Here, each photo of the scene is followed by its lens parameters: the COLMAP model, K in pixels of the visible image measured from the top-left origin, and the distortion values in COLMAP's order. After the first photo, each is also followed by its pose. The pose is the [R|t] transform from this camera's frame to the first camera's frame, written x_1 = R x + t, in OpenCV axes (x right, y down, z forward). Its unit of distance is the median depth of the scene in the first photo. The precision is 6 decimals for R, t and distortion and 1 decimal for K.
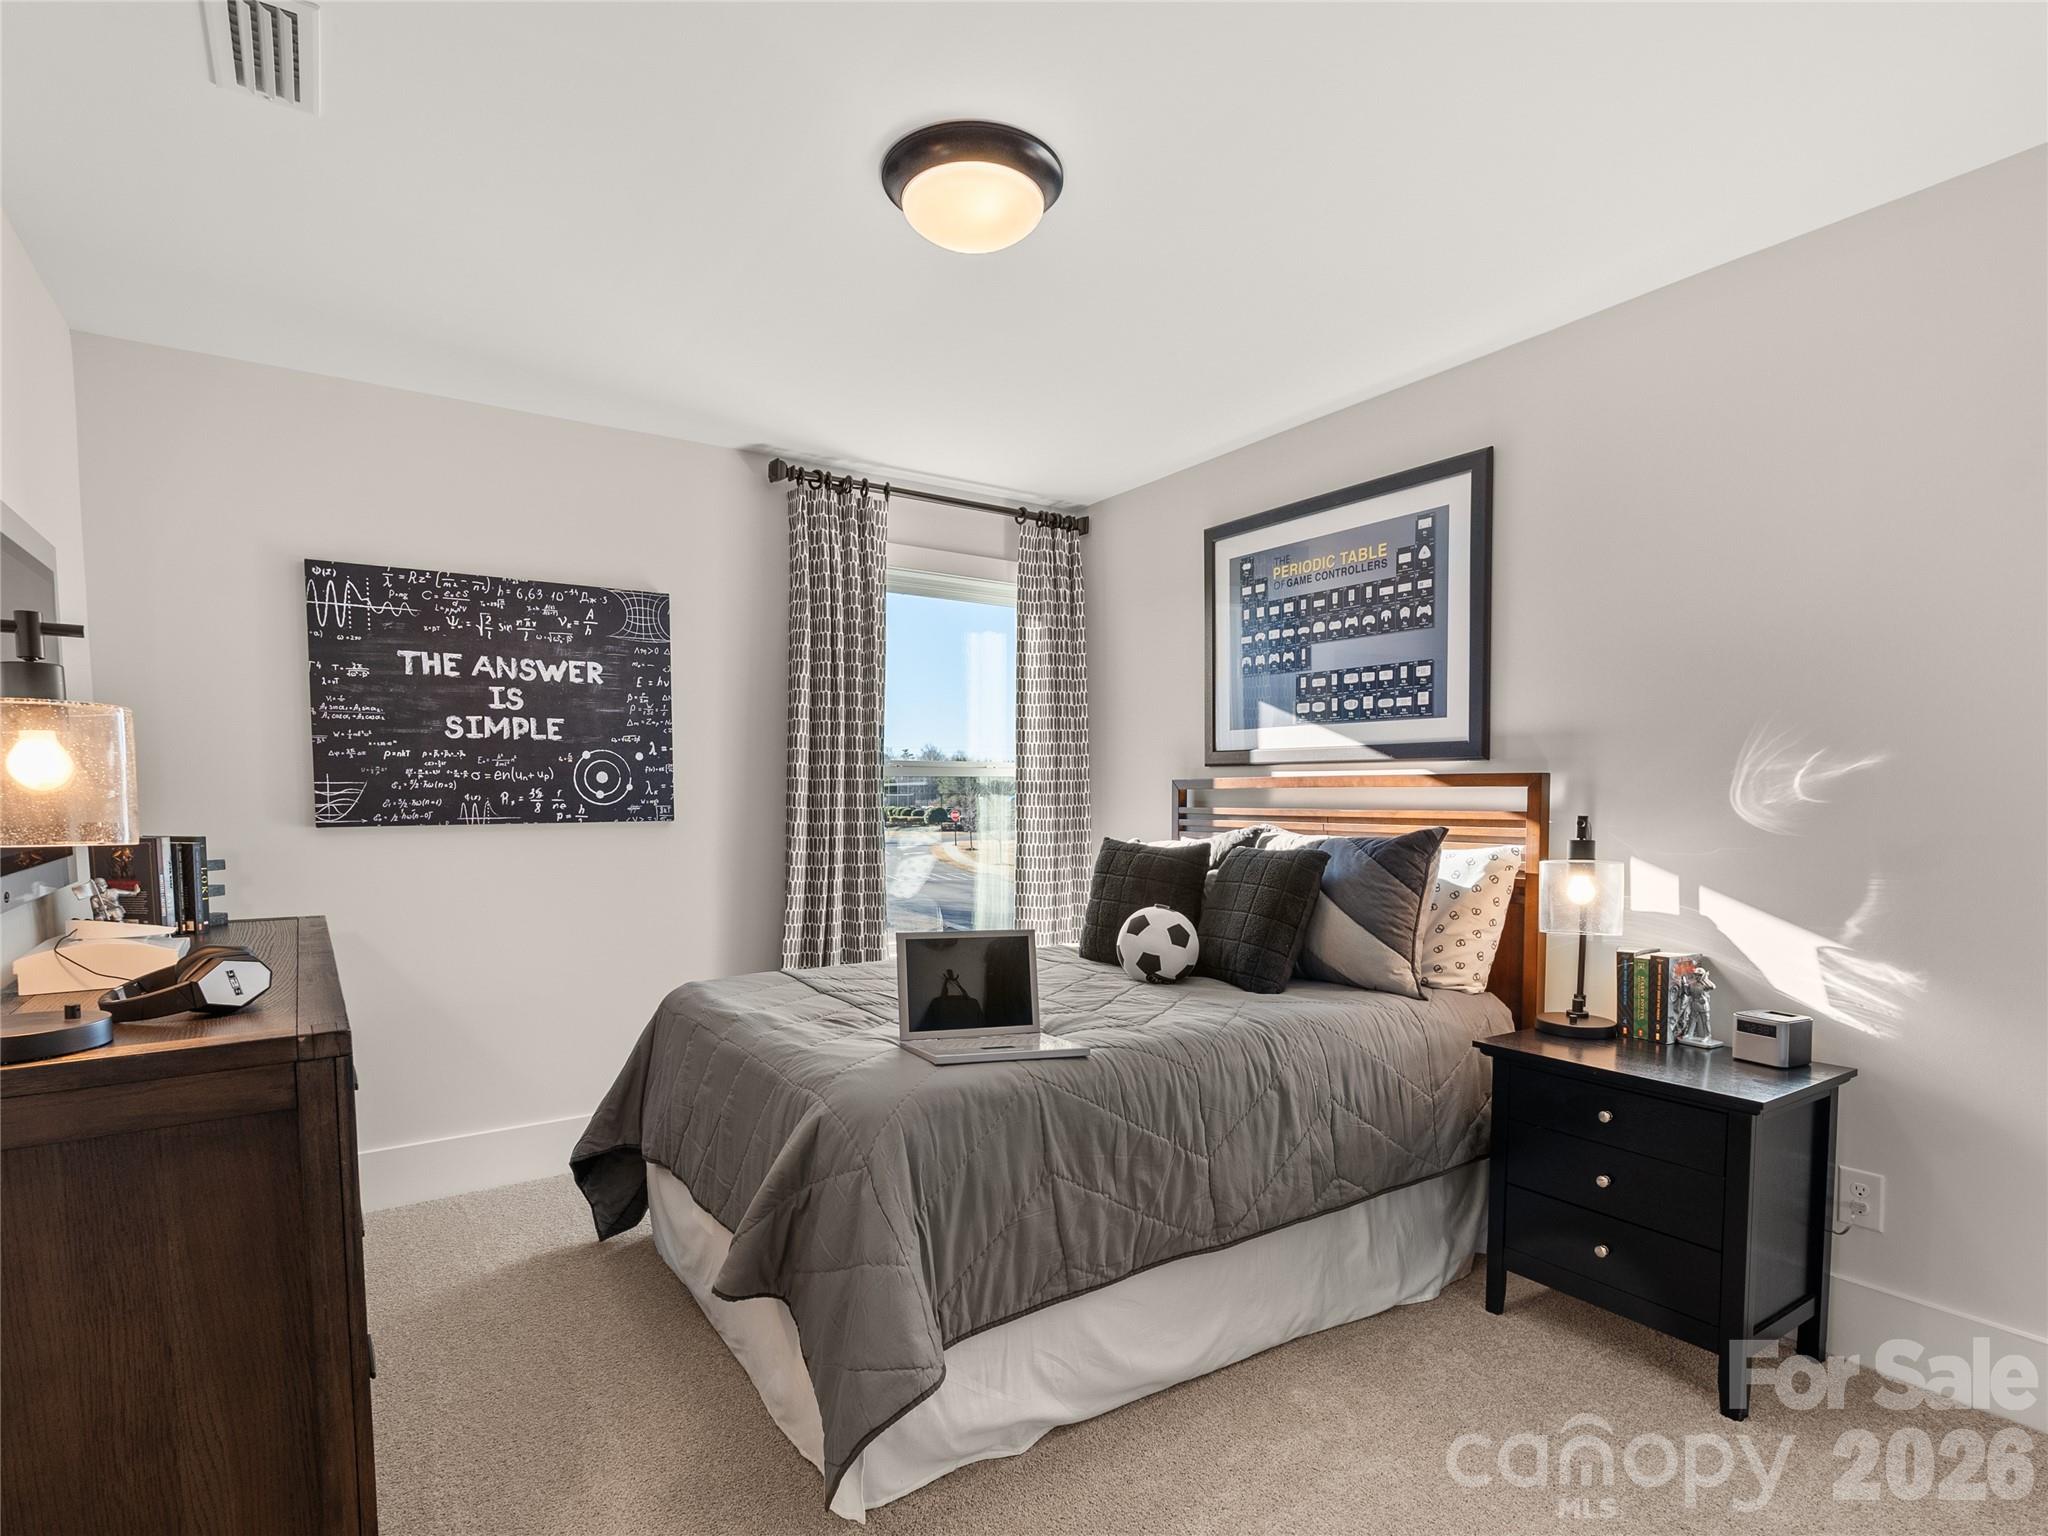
lens RADIAL K [[1016.3, 0, 1000.6], [0, 1016.3, 846.9], [0, 0, 1]] dist [-0.006548, 0.002299]
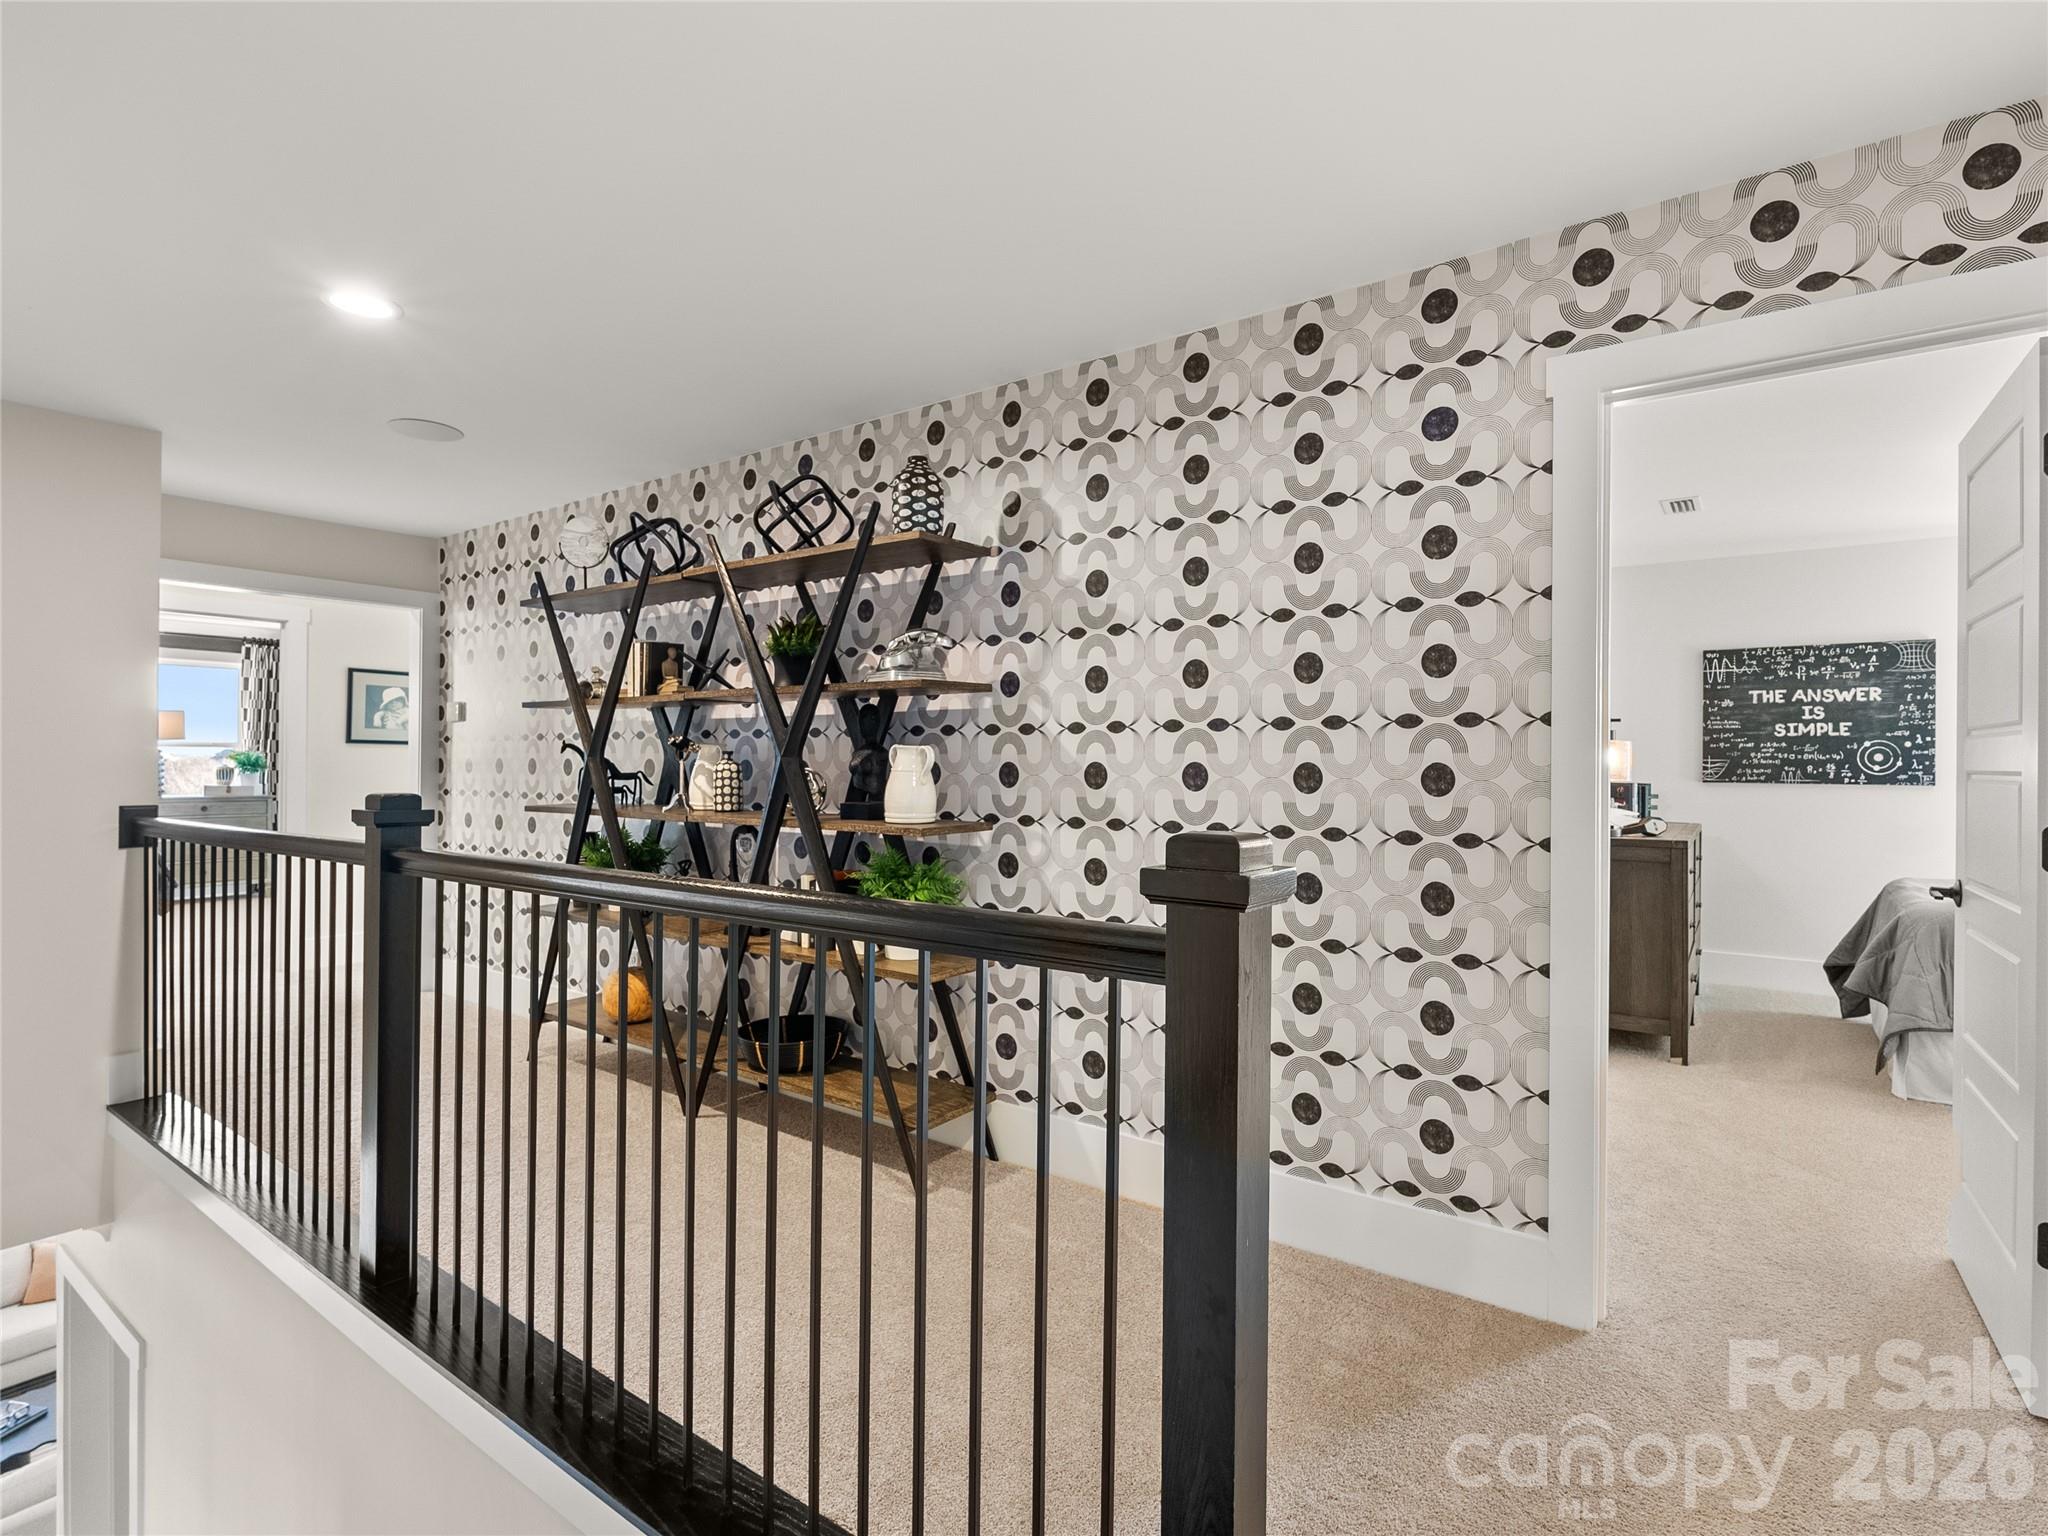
lens RADIAL K [[1016.3, 0, 1025.2], [0, 1016.3, 765.1], [0, 0, 1]] dist [-0.006548, 0.002299]
pose [[0.340098, 0.010104, -0.940336, 0.708074], [-0.058559, 0.998229, -0.010453, 0.043184], [0.938565, 0.058620, 0.340088, -0.883395]]
